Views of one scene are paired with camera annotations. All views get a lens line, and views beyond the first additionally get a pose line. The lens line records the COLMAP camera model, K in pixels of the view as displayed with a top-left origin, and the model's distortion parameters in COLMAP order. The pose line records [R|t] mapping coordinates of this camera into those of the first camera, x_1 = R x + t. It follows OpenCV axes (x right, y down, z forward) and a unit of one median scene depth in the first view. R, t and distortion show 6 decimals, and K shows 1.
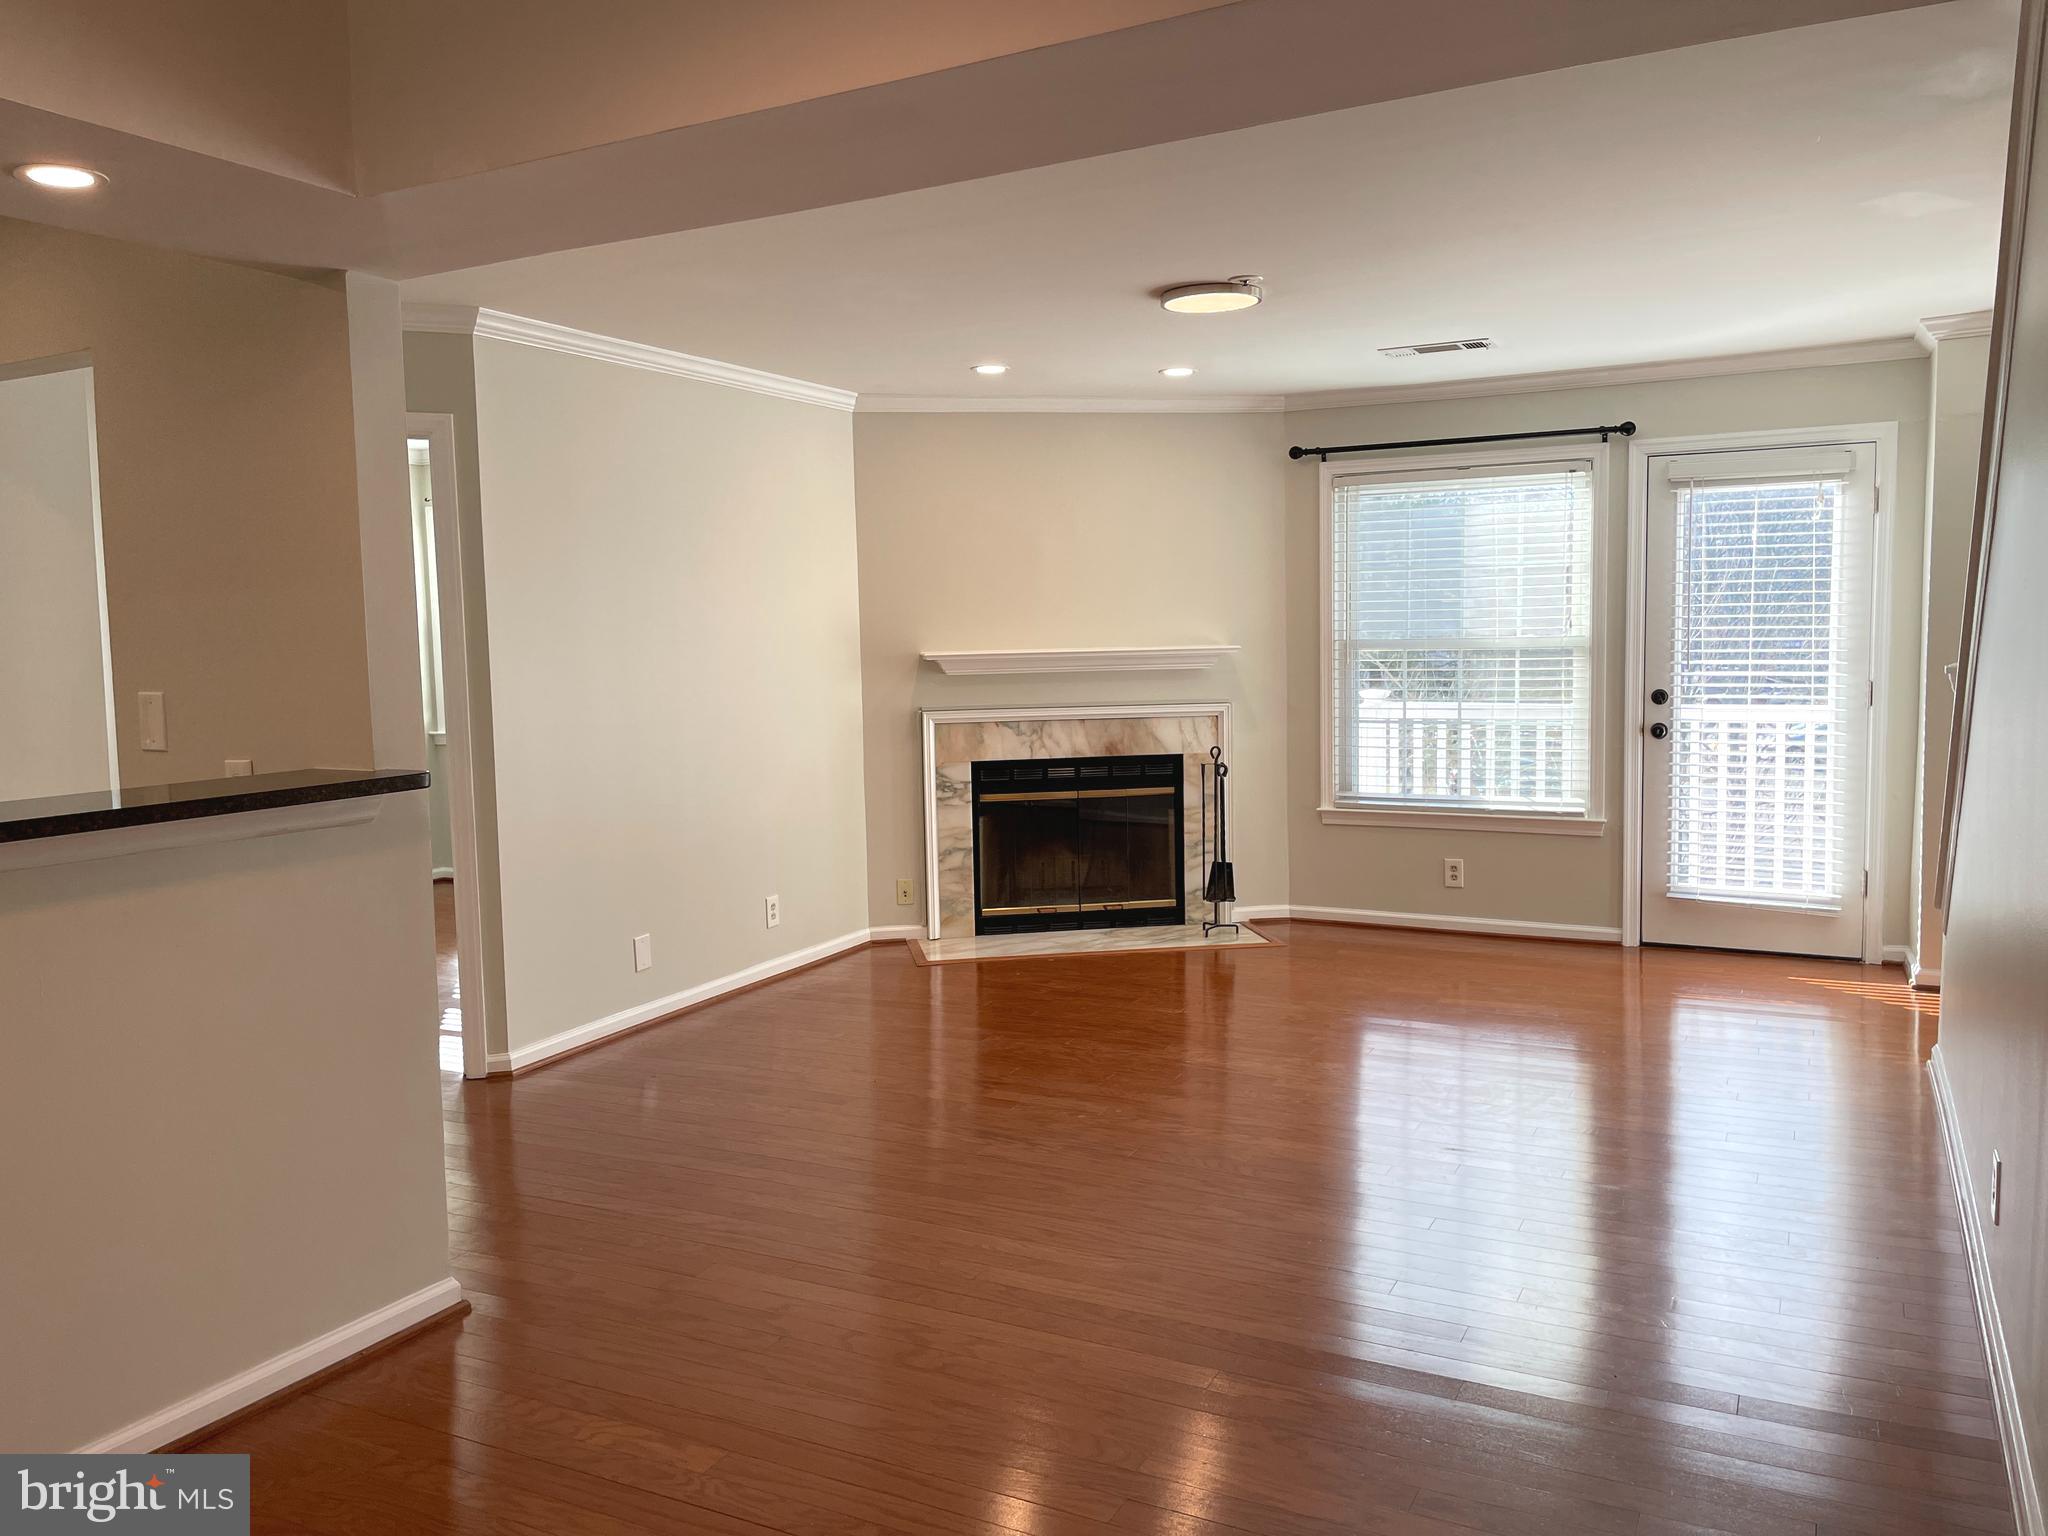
lens RADIAL K [[1546.6, 0, 1018.0], [0, 1546.6, 762.7], [0, 0, 1]] dist [0.099505, -0.133891]
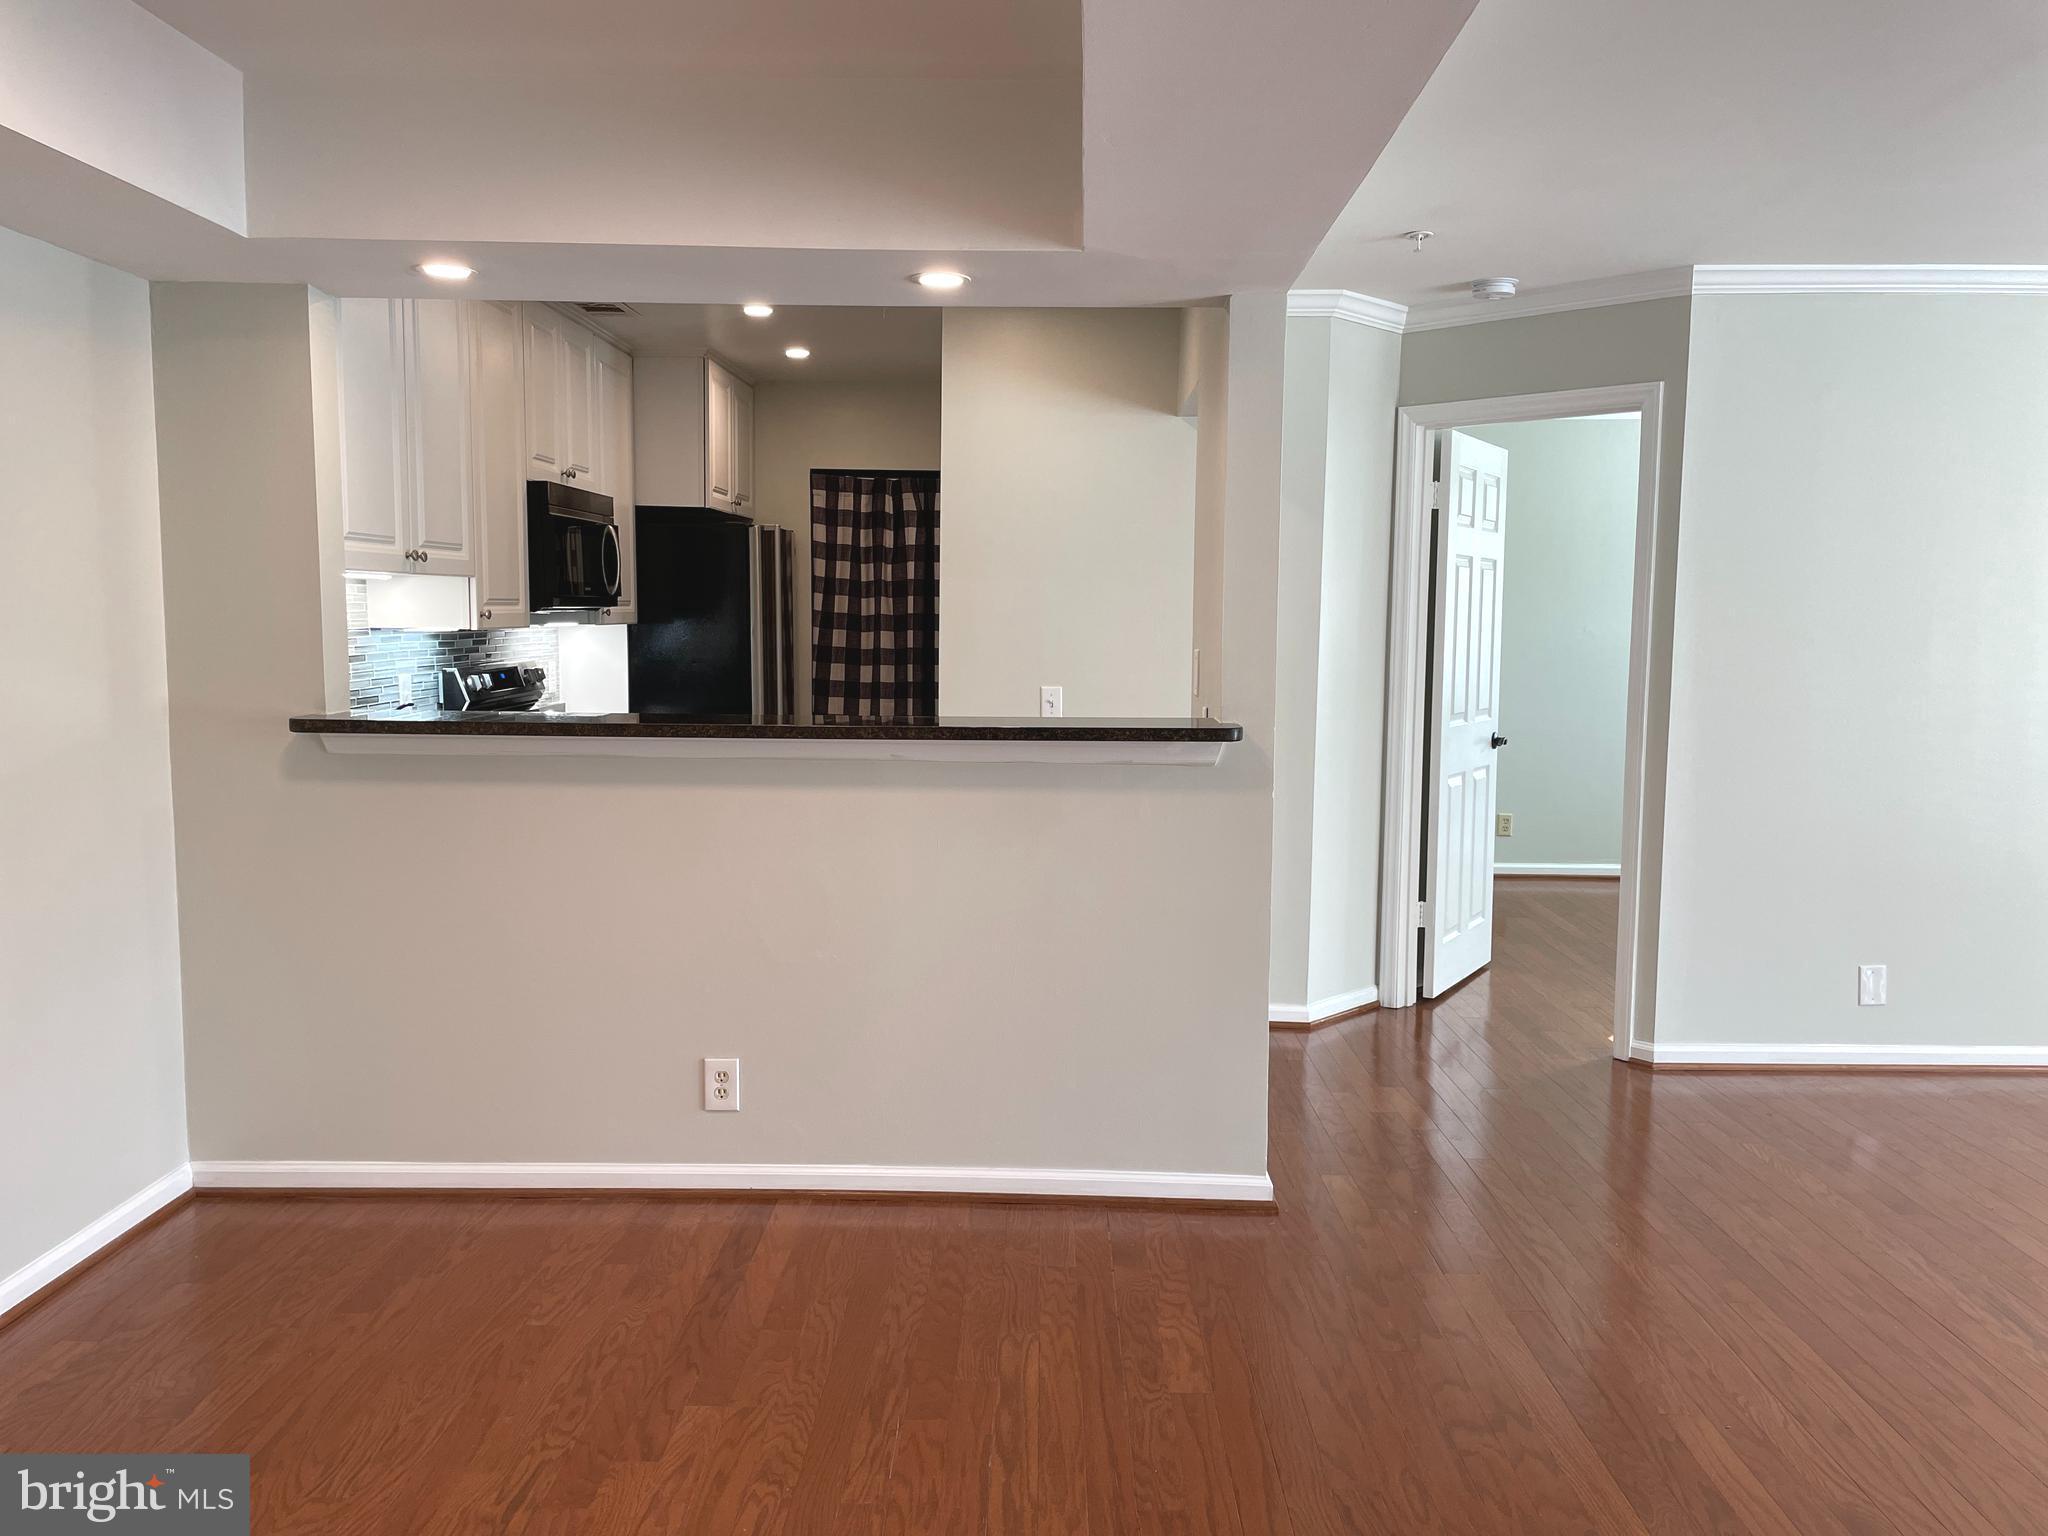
lens RADIAL K [[1546.6, 0, 1021.4], [0, 1546.6, 755.8], [0, 0, 1]] dist [0.099505, -0.133891]
pose [[0.418033, 0.100225, -0.902886, 0.374201], [-0.085742, 0.993811, 0.070620, -0.025753], [0.904376, 0.047893, 0.424040, 0.238466]]
